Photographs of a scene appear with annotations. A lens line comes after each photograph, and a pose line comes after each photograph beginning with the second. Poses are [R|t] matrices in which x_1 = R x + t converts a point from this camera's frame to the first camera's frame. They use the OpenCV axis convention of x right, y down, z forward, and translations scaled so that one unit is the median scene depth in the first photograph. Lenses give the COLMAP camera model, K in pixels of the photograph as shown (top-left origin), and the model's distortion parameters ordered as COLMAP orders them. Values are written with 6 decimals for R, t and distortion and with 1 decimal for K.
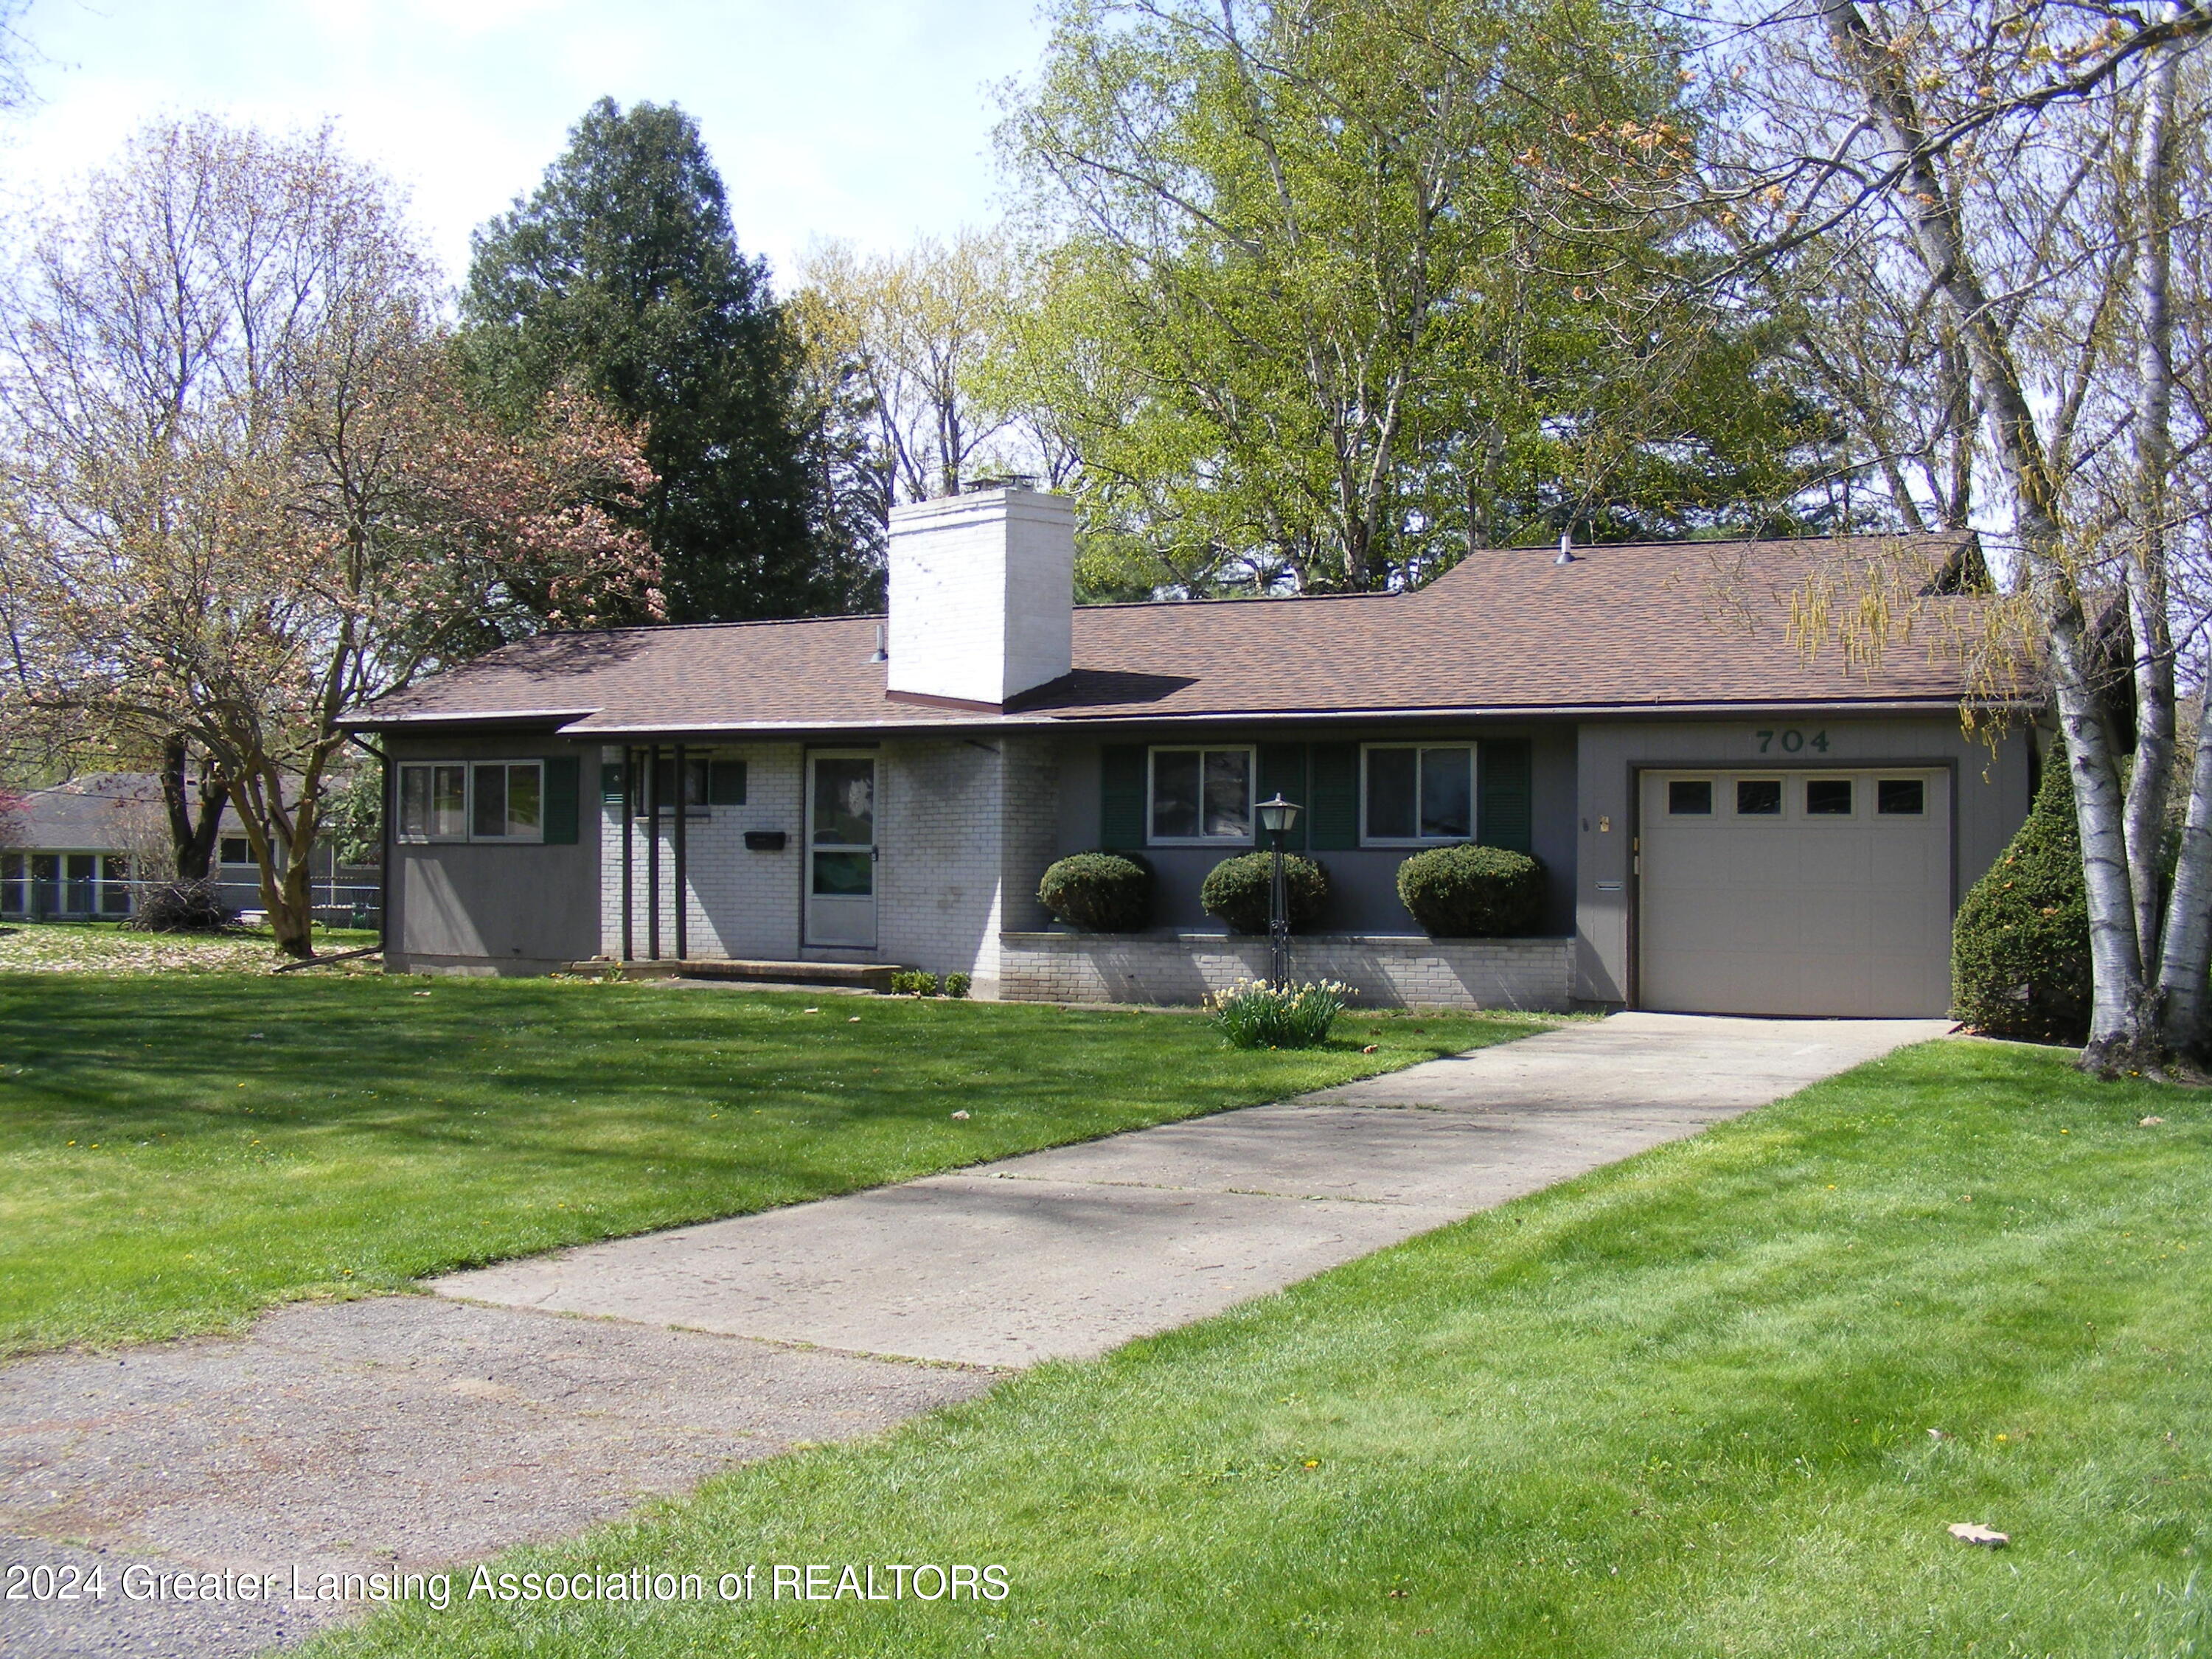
lens RADIAL K [[2504.6, 0, 1106.0], [0, 2504.6, 829.5], [0, 0, 1]] dist [-0.230750, 0.229263]
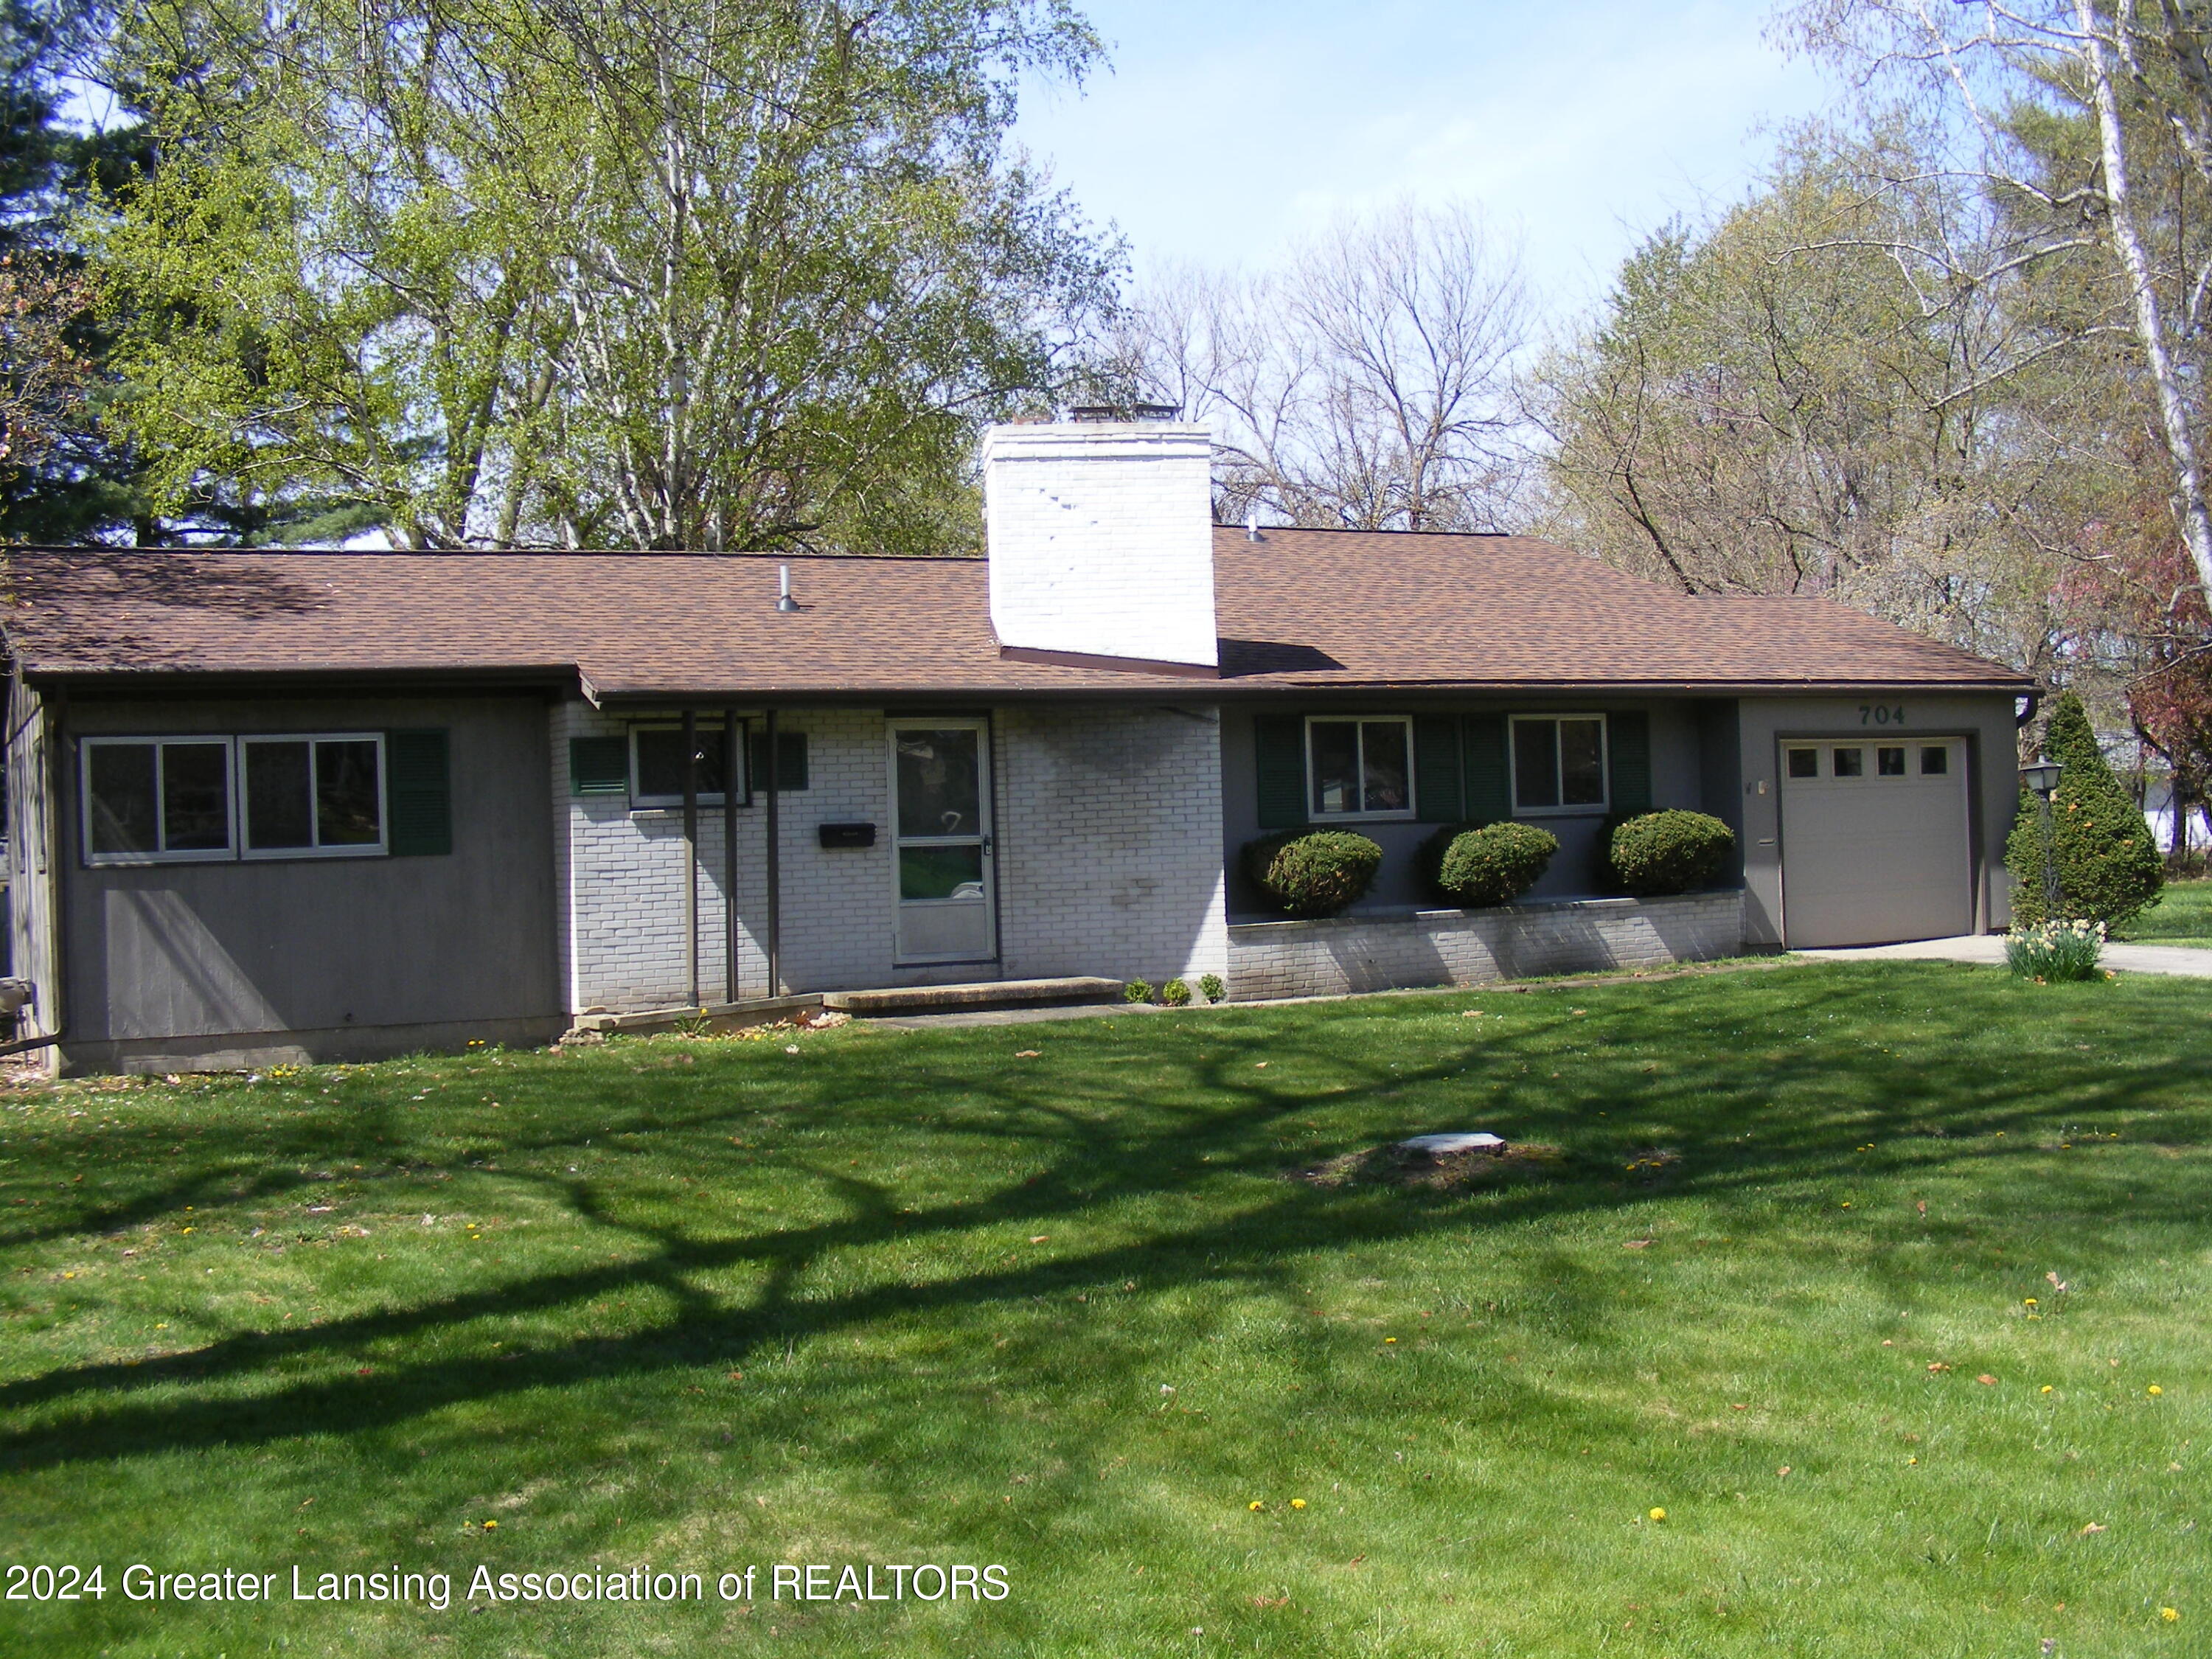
lens RADIAL K [[2504.6, 0, 1106.0], [0, 2504.6, 829.5], [0, 0, 1]] dist [-0.230750, 0.229263]
pose [[0.584514, -0.030468, 0.810811, -0.779297], [0.026613, 0.999477, 0.018372, -0.010222], [-0.810947, 0.010839, 0.585019, 0.517406]]
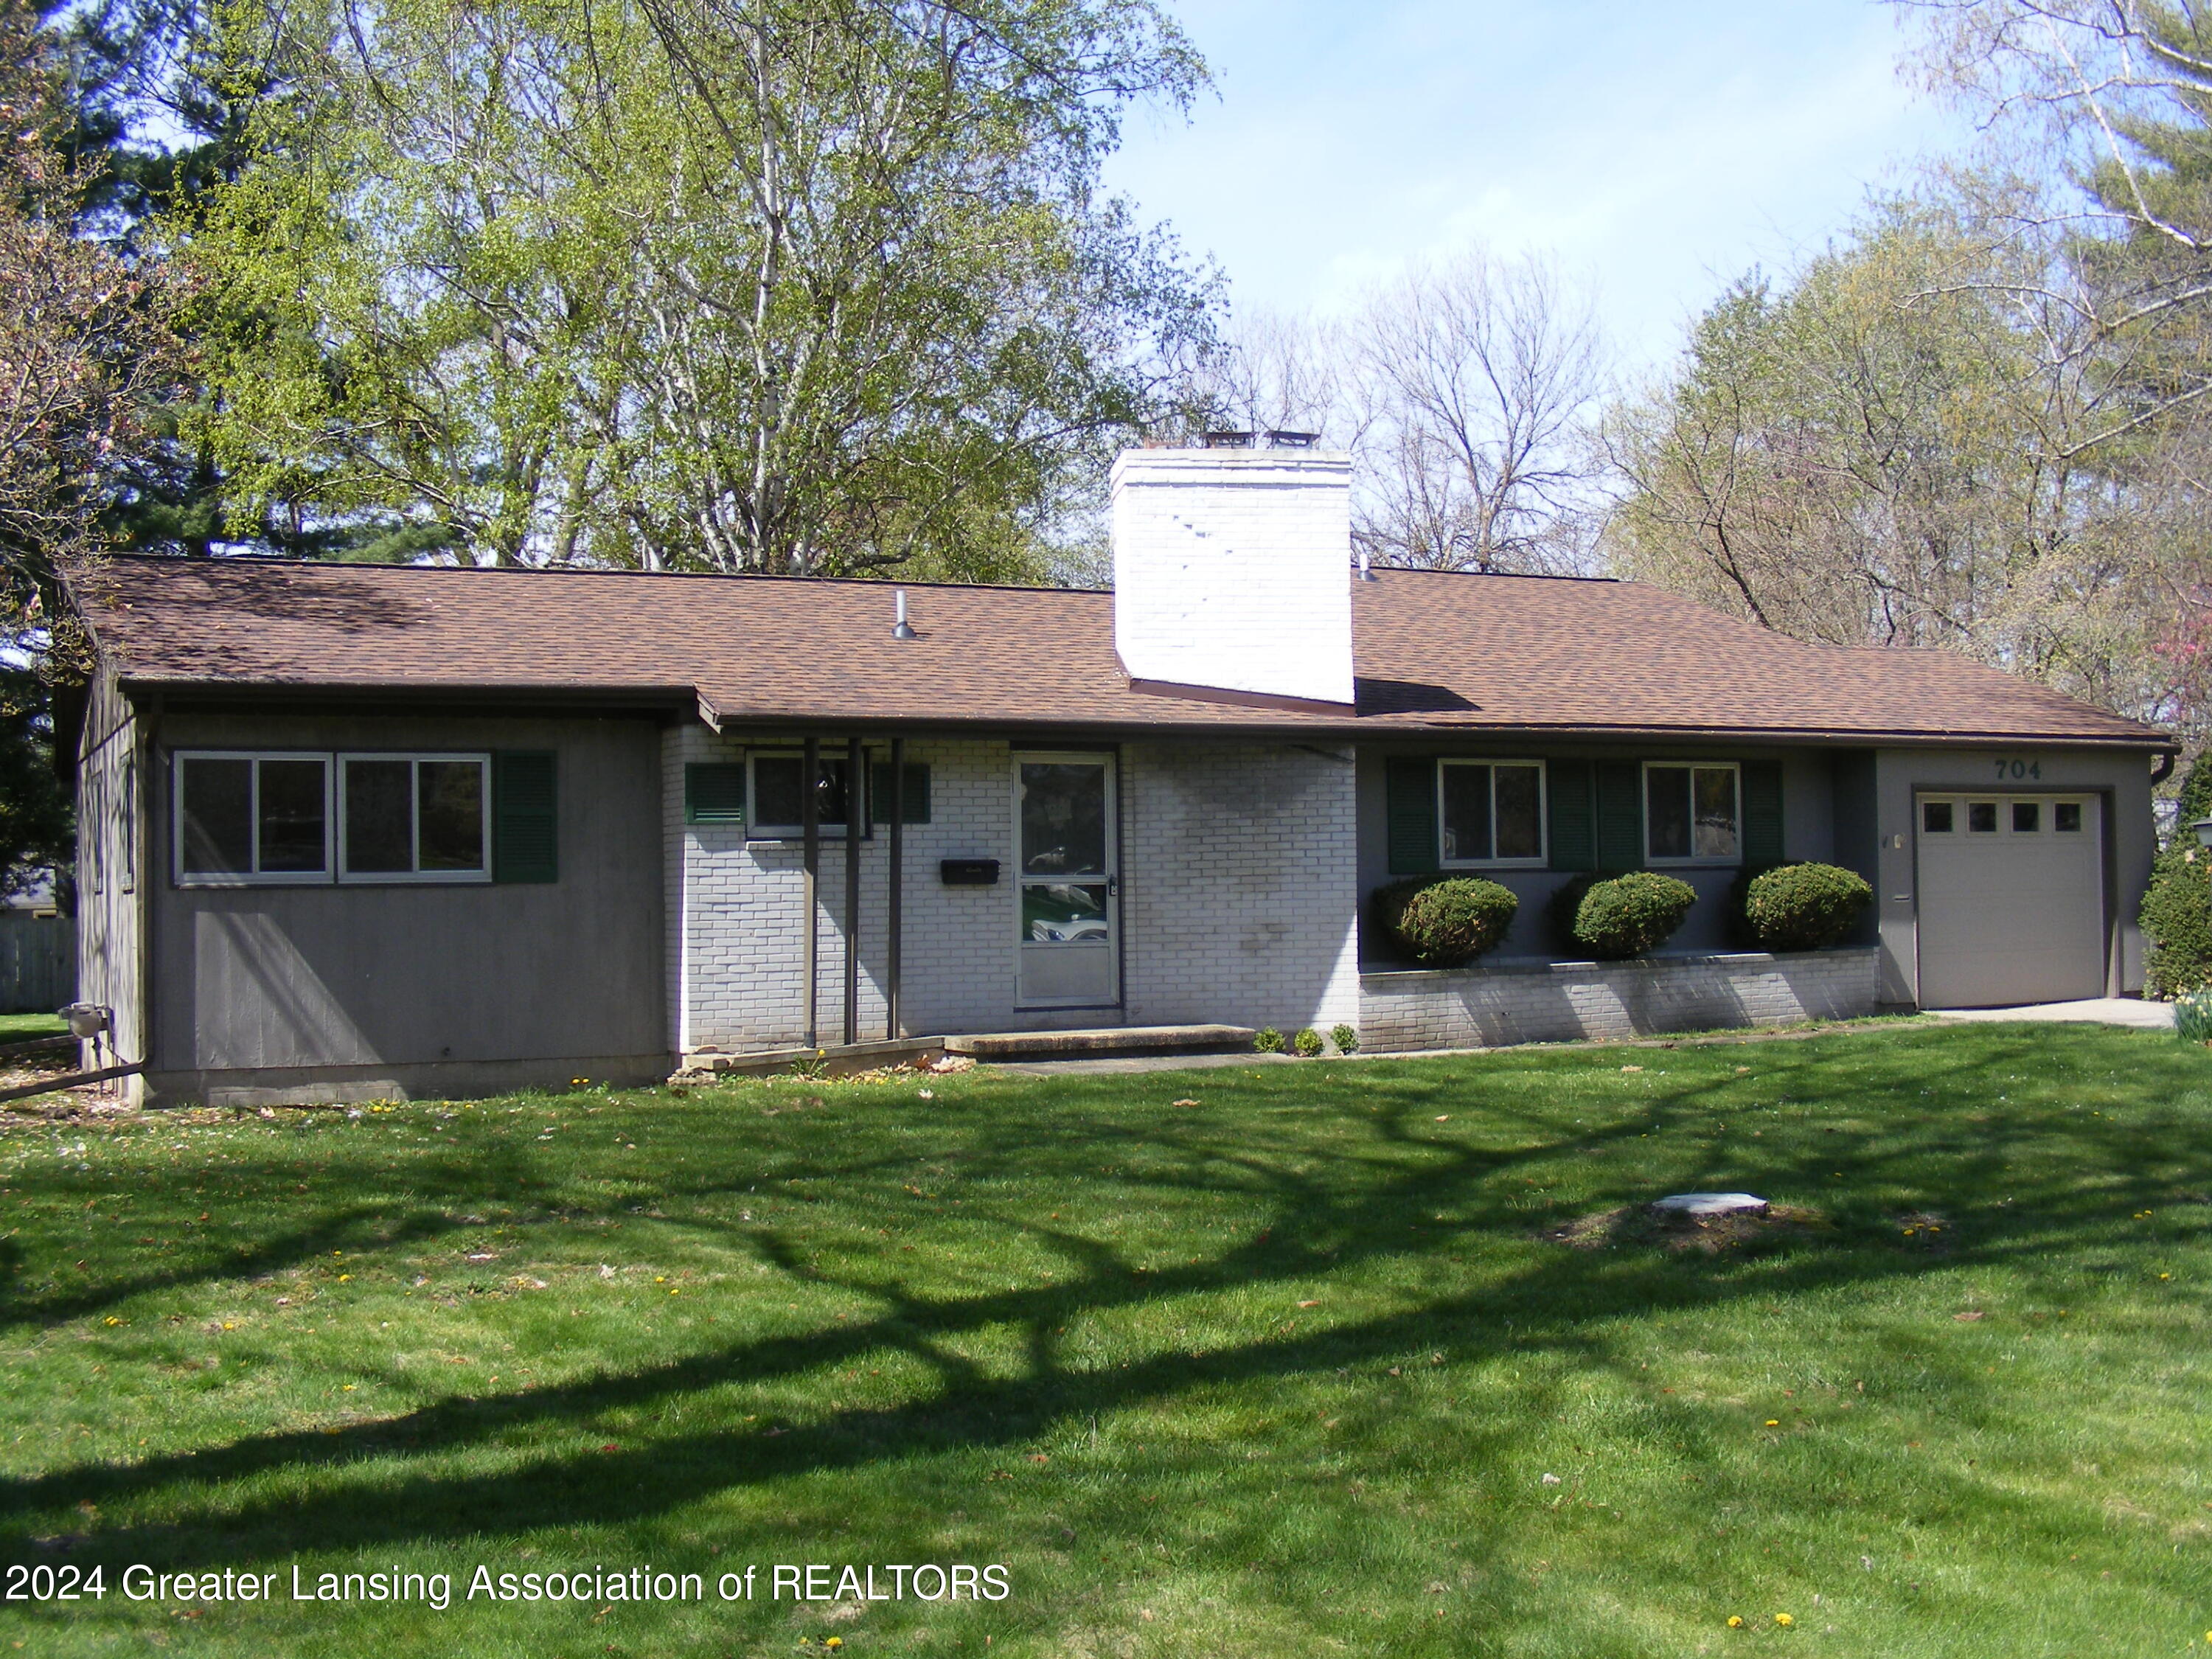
lens RADIAL K [[2504.6, 0, 1106.0], [0, 2504.6, 829.5], [0, 0, 1]] dist [-0.230750, 0.229263]
pose [[0.590304, -0.001622, 0.807180, -0.772944], [0.007521, 0.999966, -0.003491, -0.005598], [-0.807146, 0.008131, 0.590296, 0.568953]]
